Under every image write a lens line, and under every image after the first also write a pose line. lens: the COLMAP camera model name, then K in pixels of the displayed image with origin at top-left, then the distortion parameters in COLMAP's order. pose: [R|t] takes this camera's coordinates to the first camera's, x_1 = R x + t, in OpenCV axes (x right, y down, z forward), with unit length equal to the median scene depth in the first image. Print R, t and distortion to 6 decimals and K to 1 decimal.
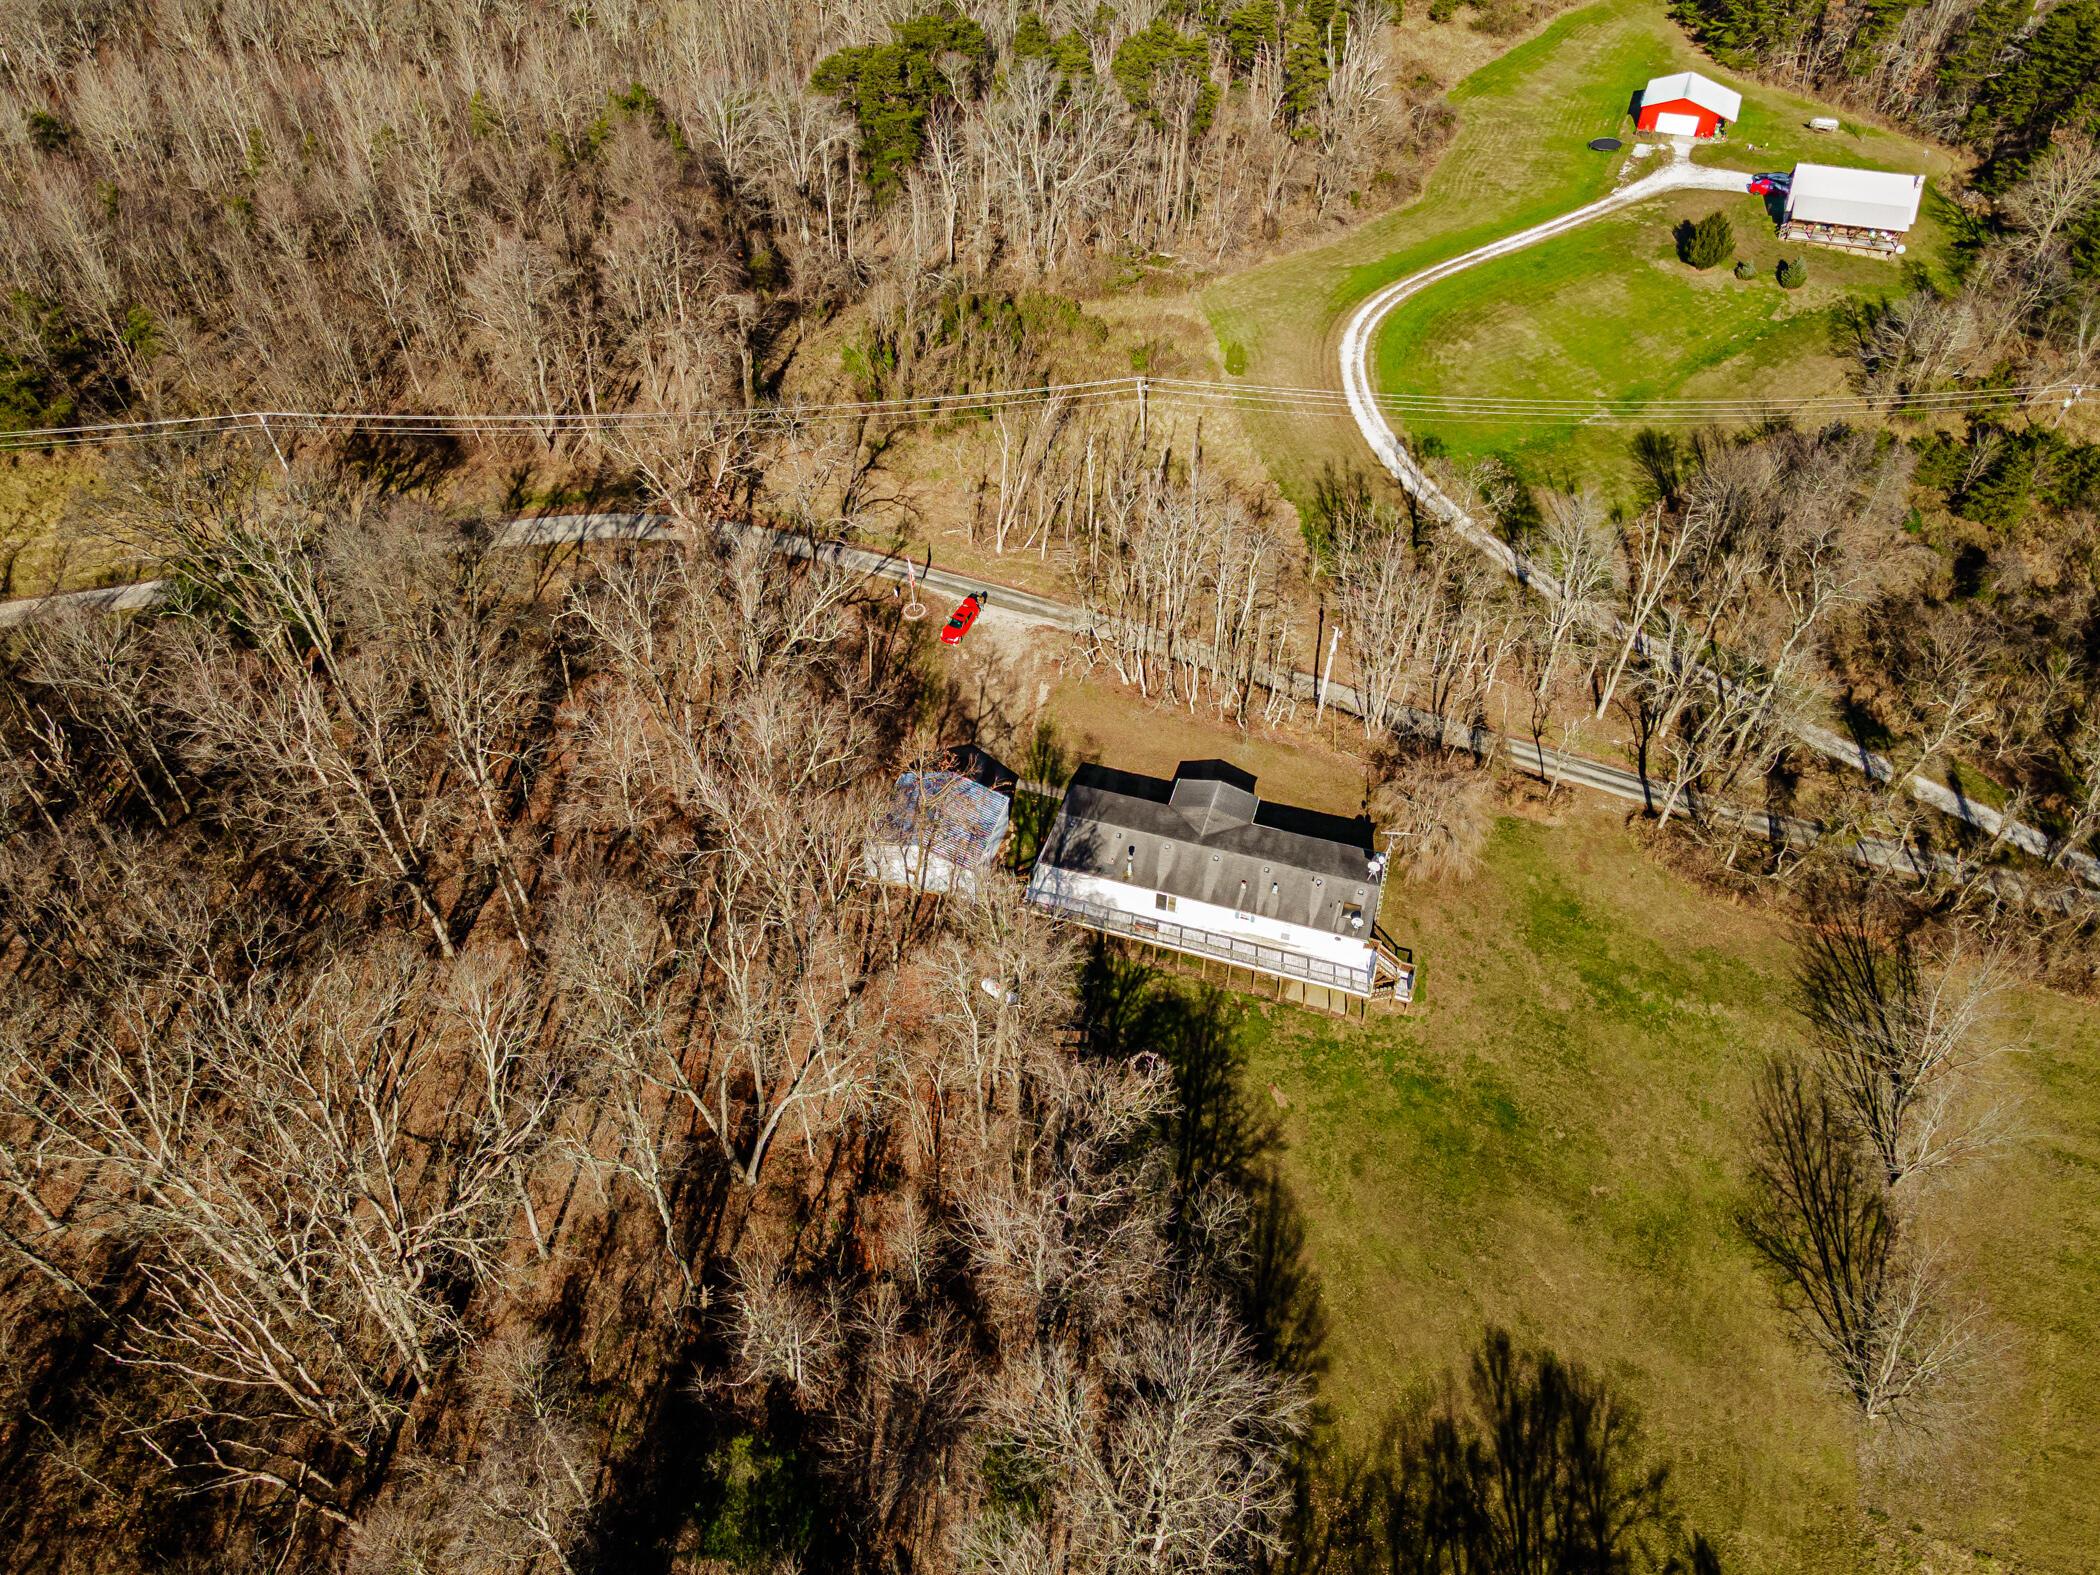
lens RADIAL K [[1510.3, 0, 1035.9], [0, 1510.3, 766.8], [0, 0, 1]] dist [0.017741, 0.022991]
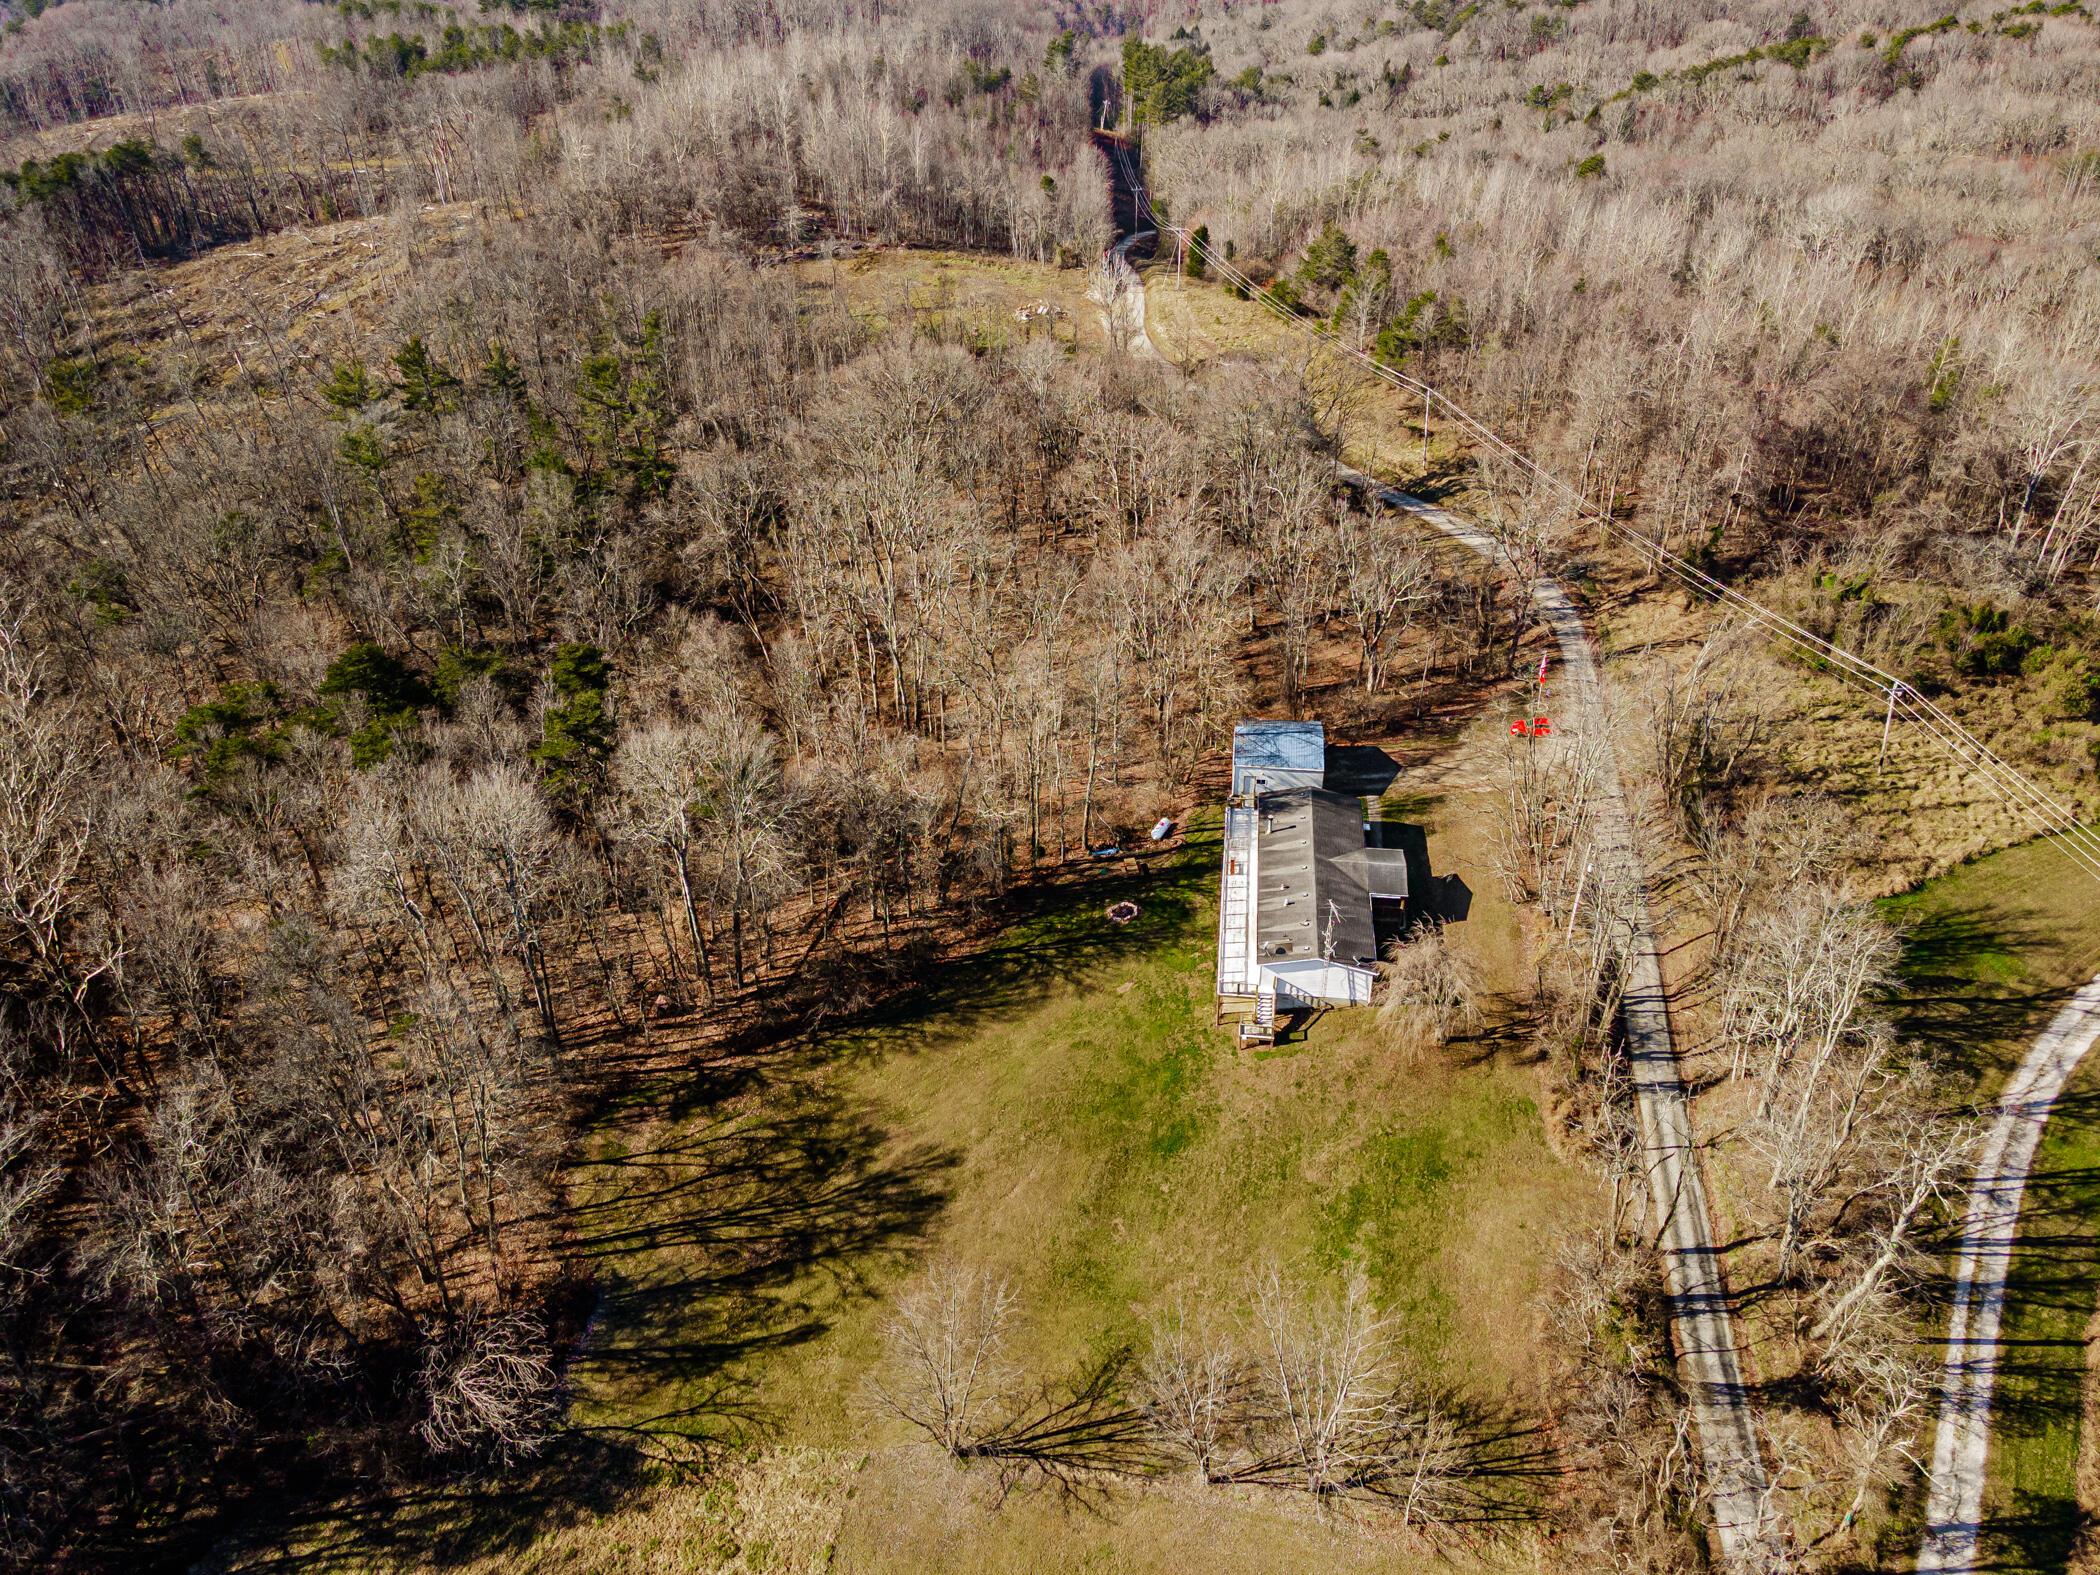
lens RADIAL K [[1510.3, 0, 1047.2], [0, 1510.3, 786.7], [0, 0, 1]] dist [0.017741, 0.022991]
pose [[0.191227, 0.530065, -0.826114, 0.989384], [-0.670842, 0.684975, 0.284220, -0.172569], [0.716522, 0.499841, 0.486575, 0.297922]]
